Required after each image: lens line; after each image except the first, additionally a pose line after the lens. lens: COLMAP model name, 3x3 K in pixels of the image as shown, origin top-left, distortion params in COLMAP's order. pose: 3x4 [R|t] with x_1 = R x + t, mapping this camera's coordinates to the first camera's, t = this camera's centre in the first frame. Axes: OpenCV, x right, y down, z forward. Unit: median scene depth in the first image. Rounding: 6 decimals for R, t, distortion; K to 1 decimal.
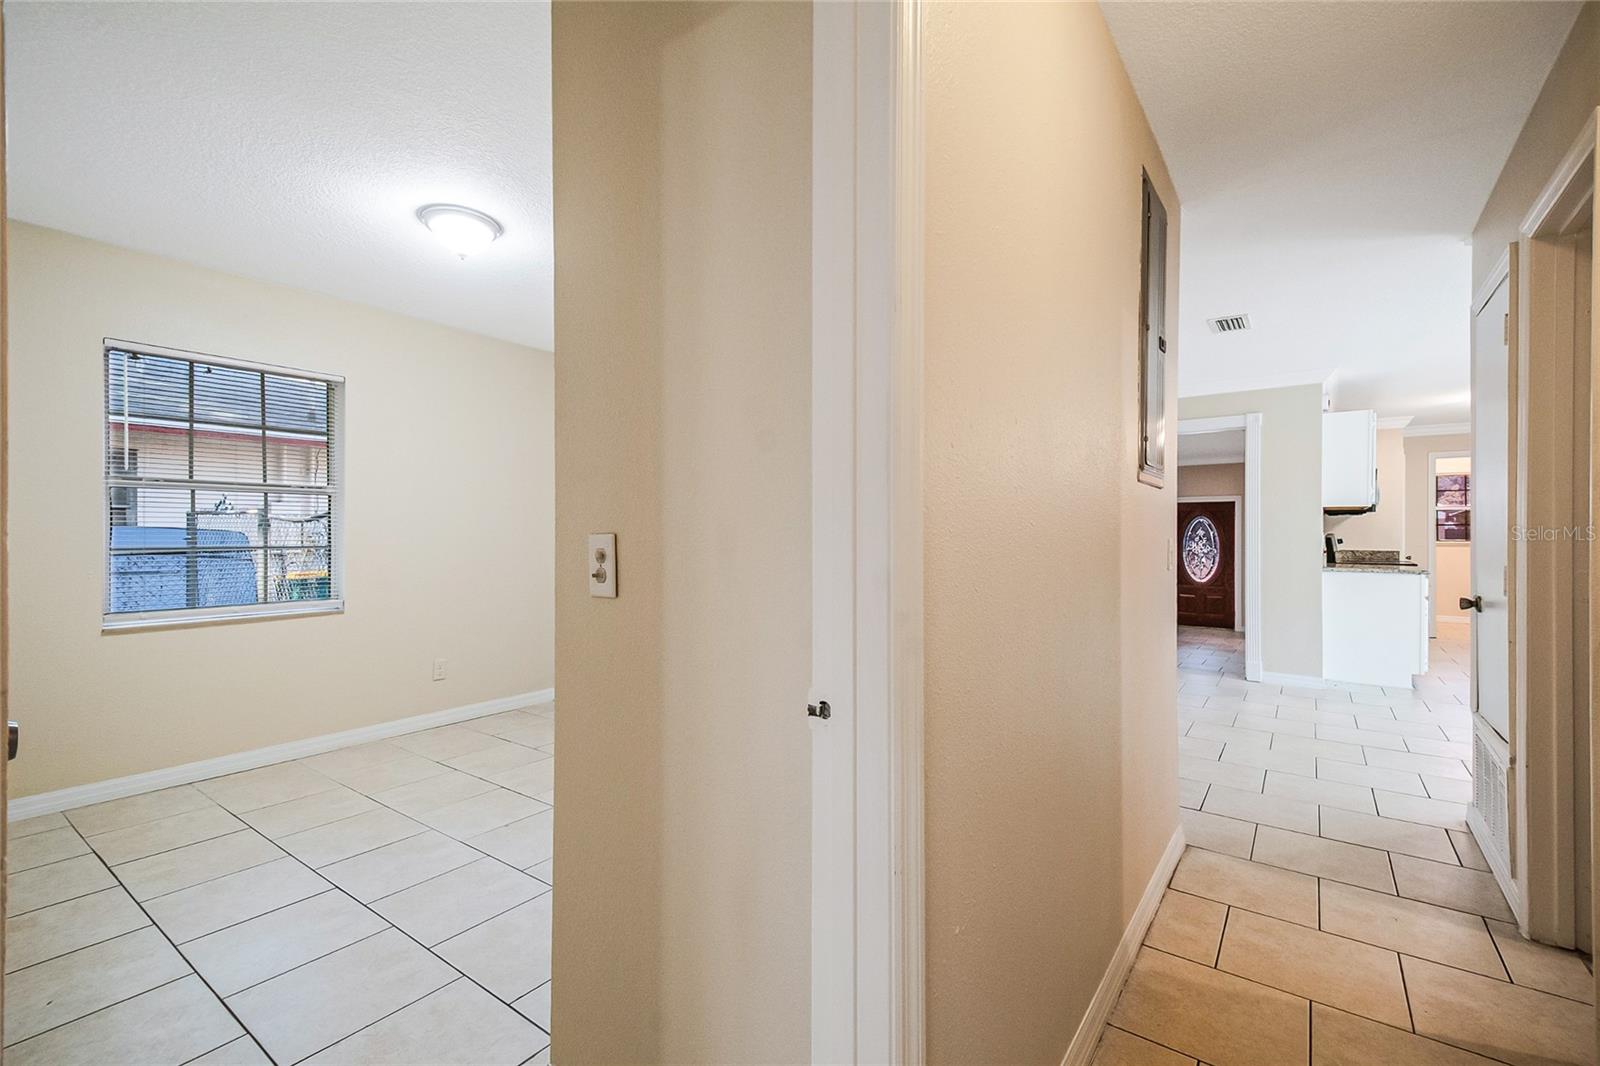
lens RADIAL K [[690.4, 0, 809.6], [0, 690.4, 534.6], [0, 0, 1]] dist [0.032221, -0.009108]
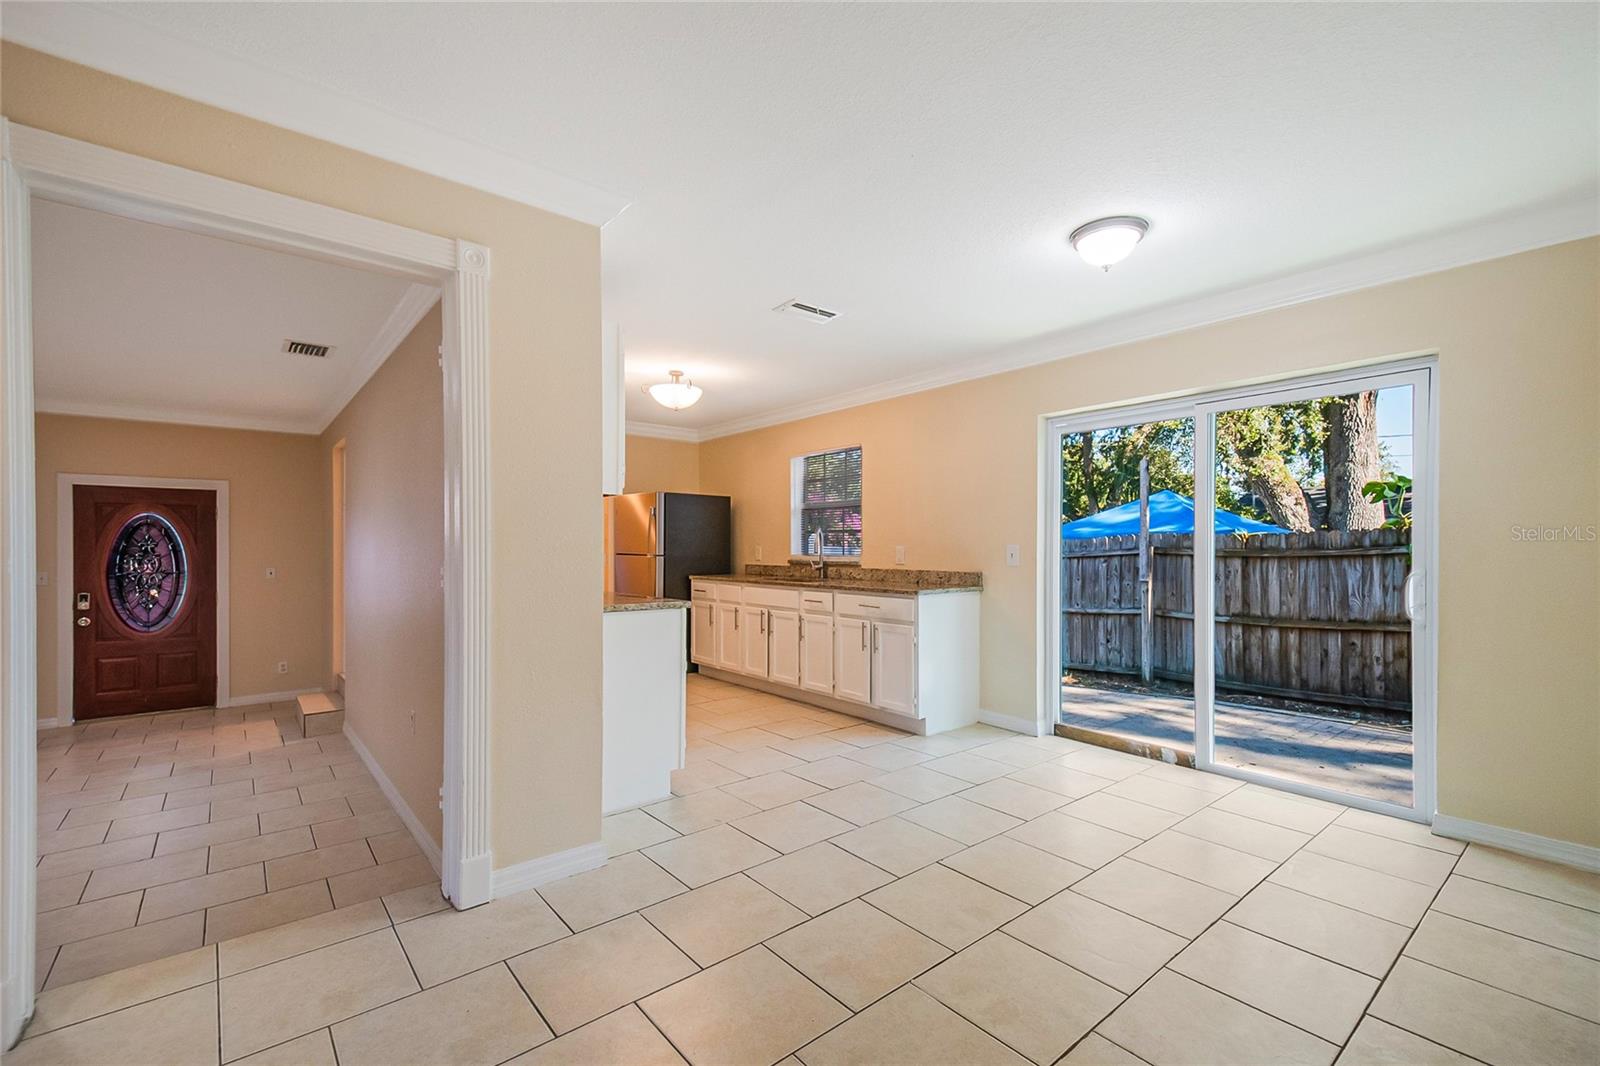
lens RADIAL K [[690.4, 0, 807.9], [0, 690.4, 551.9], [0, 0, 1]] dist [0.032221, -0.009108]
pose [[0.240942, -0.004376, 0.970530, 0.236938], [-0.000414, 0.999989, 0.004612, 0.002792], [-0.970539, -0.001513, 0.240937, 0.587016]]
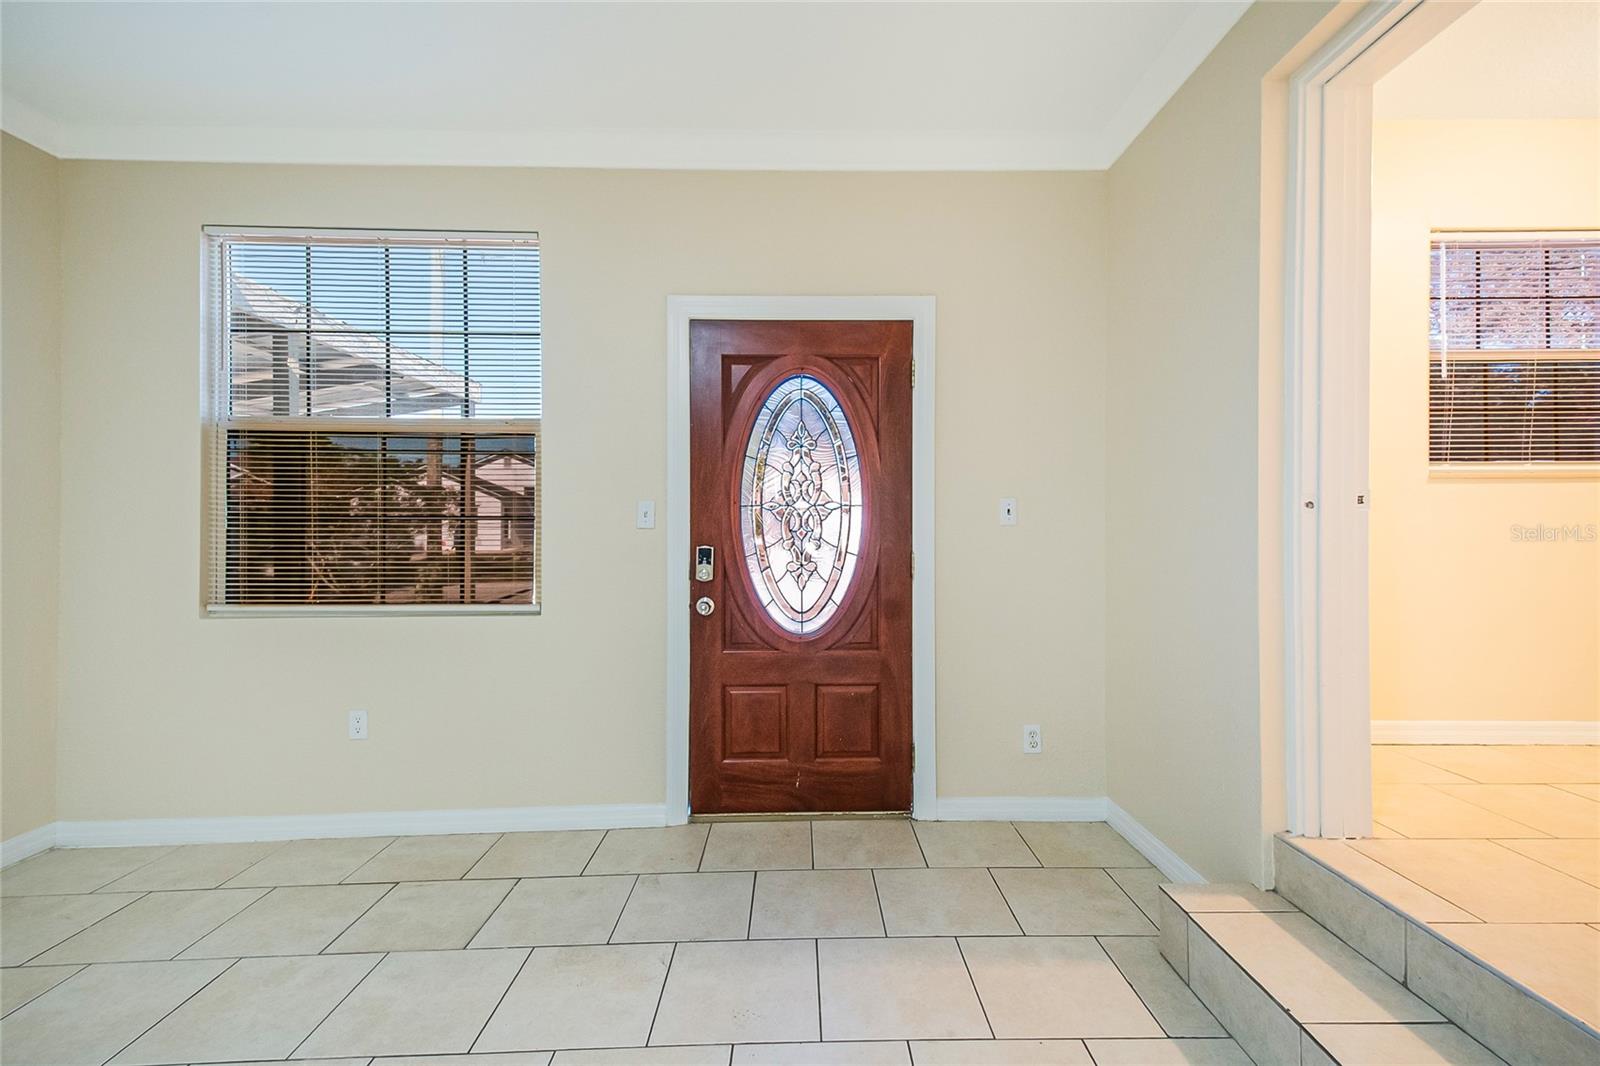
lens RADIAL K [[581.1, 0, 826.0], [0, 581.1, 531.7], [0, 0, 1]] dist [0.002490, 0.000045]
pose [[0.788446, -0.001198, 0.615102, 0.727269], [-0.001119, 0.999994, 0.003382, 0.049795], [-0.615102, -0.003354, 0.788440, 1.373106]]
